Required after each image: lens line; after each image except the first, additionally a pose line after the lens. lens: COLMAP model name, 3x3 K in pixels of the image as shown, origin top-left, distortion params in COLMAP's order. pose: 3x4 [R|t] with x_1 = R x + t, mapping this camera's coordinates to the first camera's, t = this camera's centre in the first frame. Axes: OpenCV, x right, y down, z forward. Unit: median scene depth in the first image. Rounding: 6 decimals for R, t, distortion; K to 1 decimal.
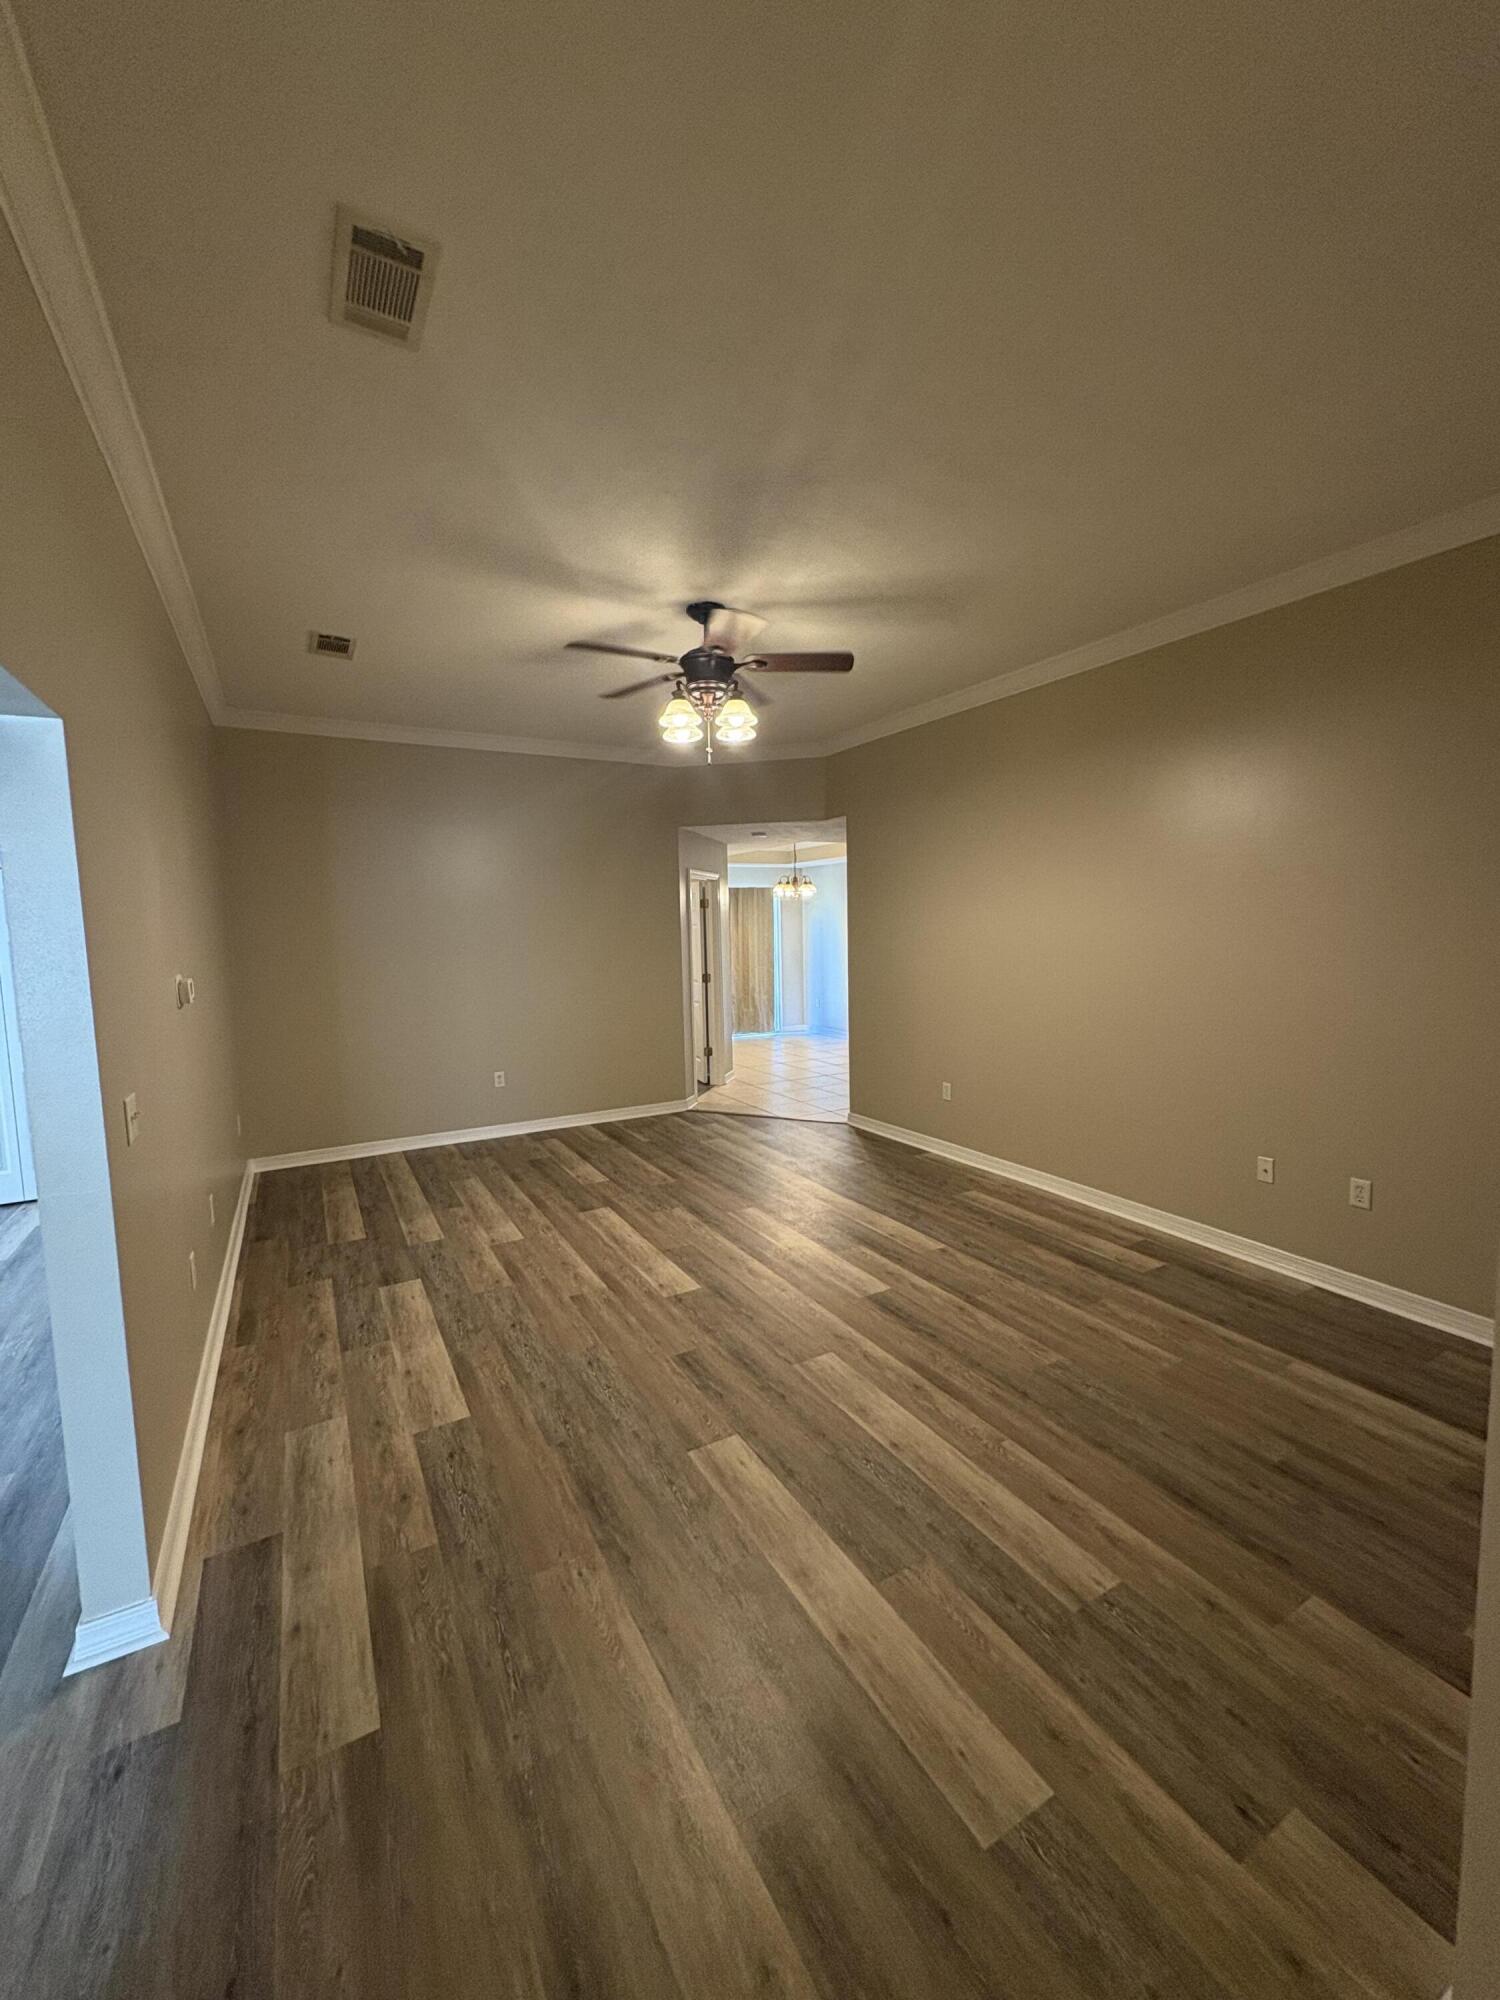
lens RADIAL K [[796.1, 0, 751.5], [0, 796.1, 996.9], [0, 0, 1]] dist [-0.000559, 0.000061]
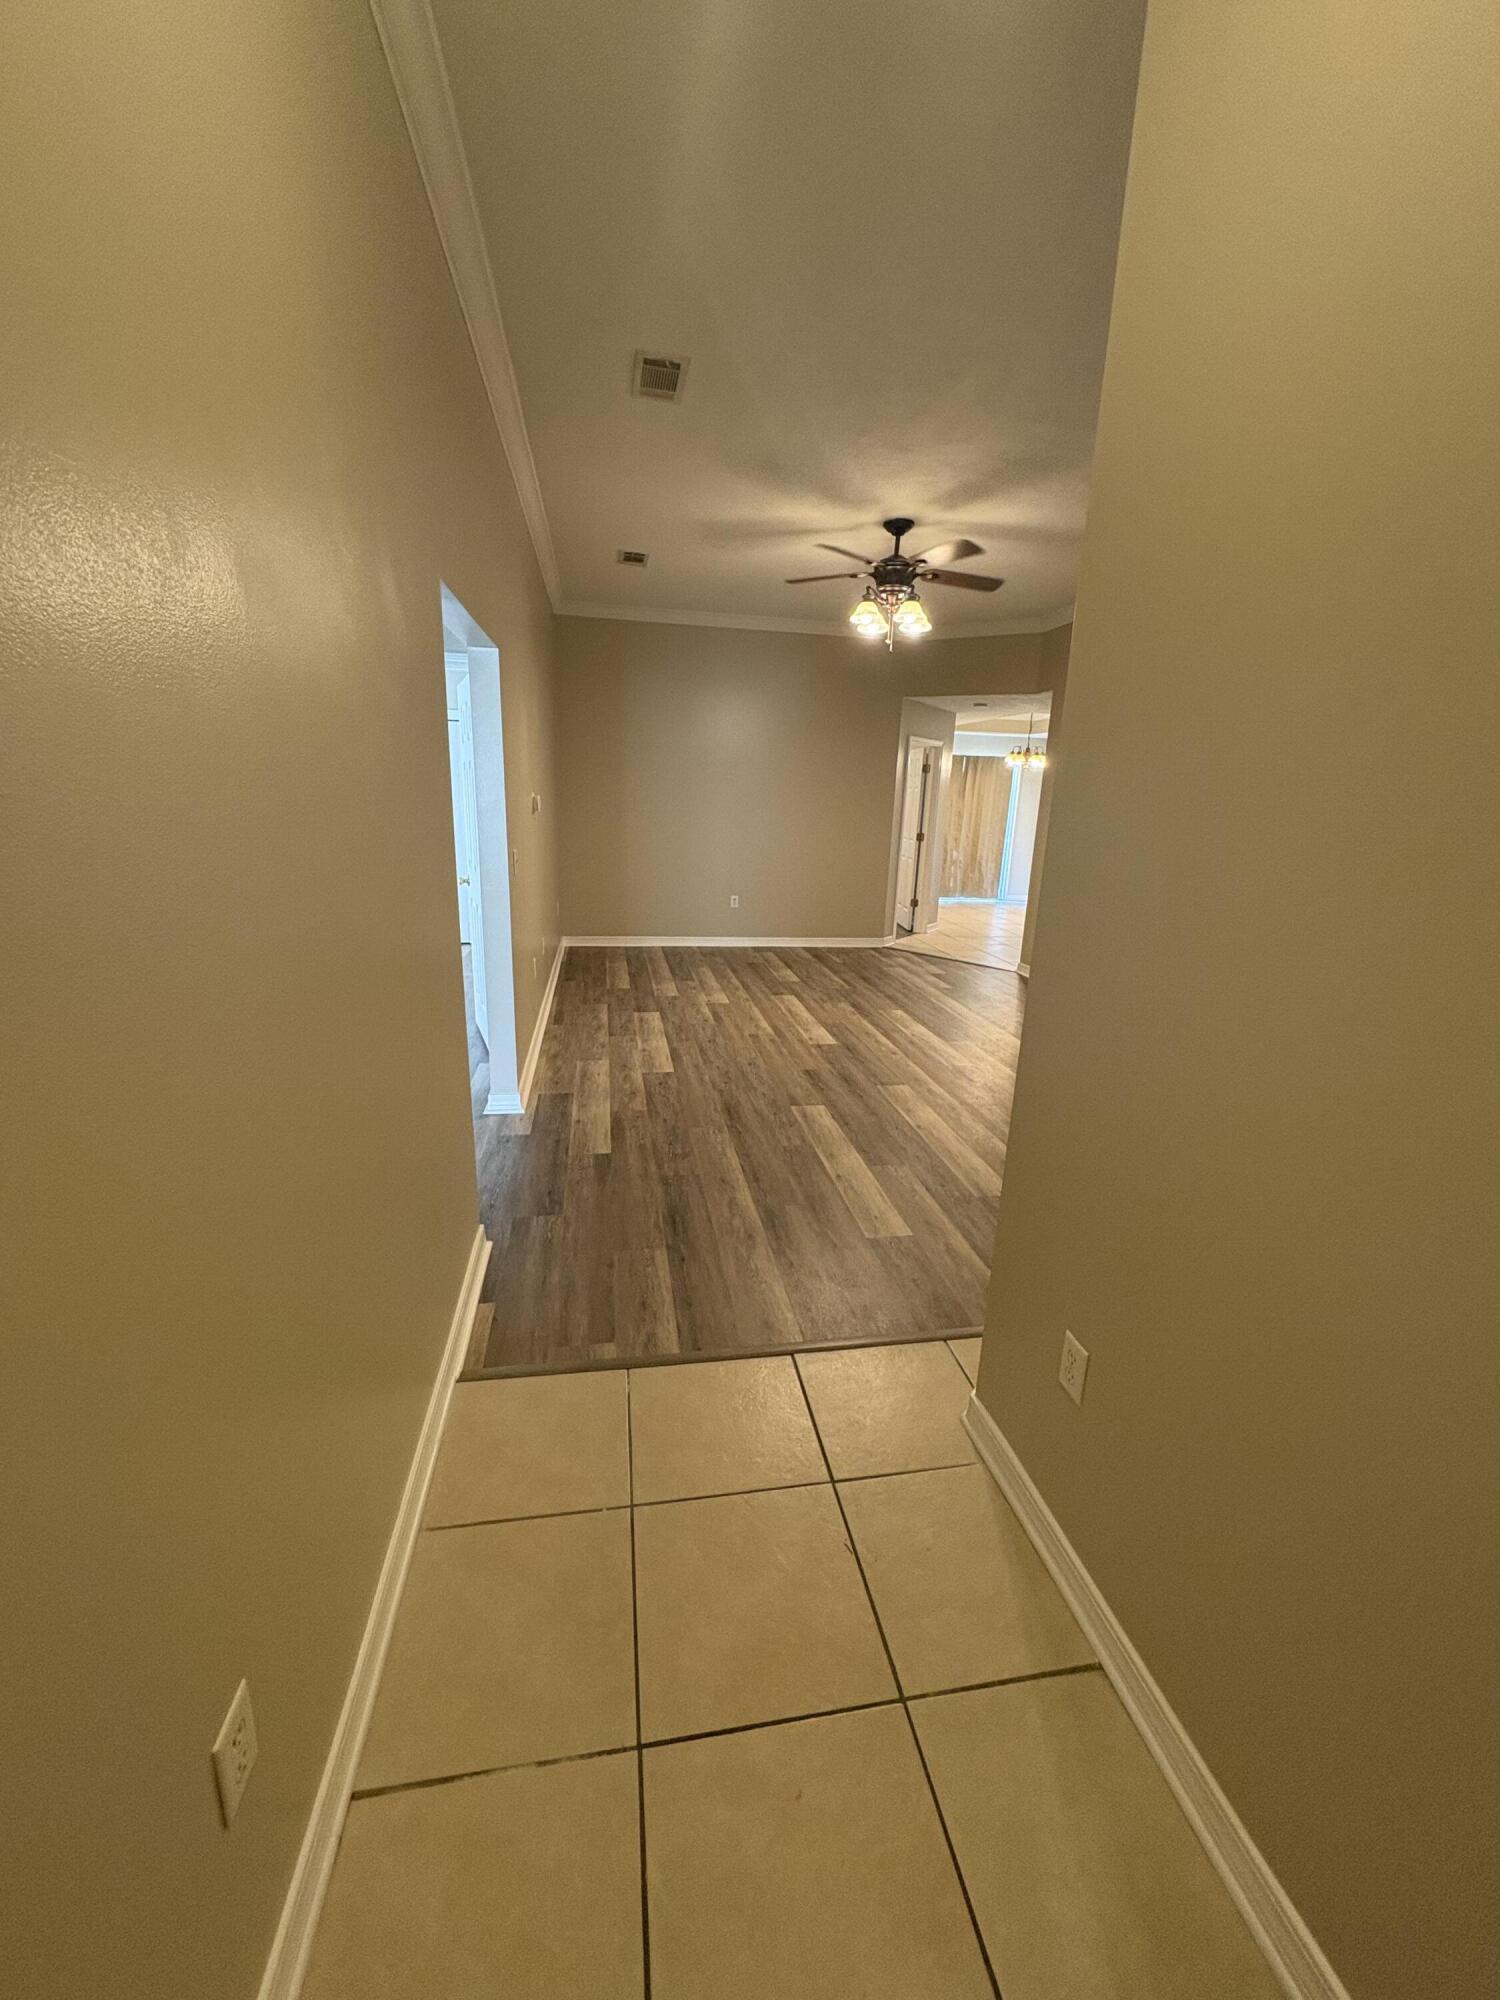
lens RADIAL K [[796.1, 0, 751.5], [0, 796.1, 996.9], [0, 0, 1]] dist [-0.000559, 0.000061]
pose [[0.941091, 0.137560, -0.308910, 0.214670], [-0.085884, 0.980796, 0.175111, 0.047286], [0.327066, -0.138265, 0.934832, -0.356230]]
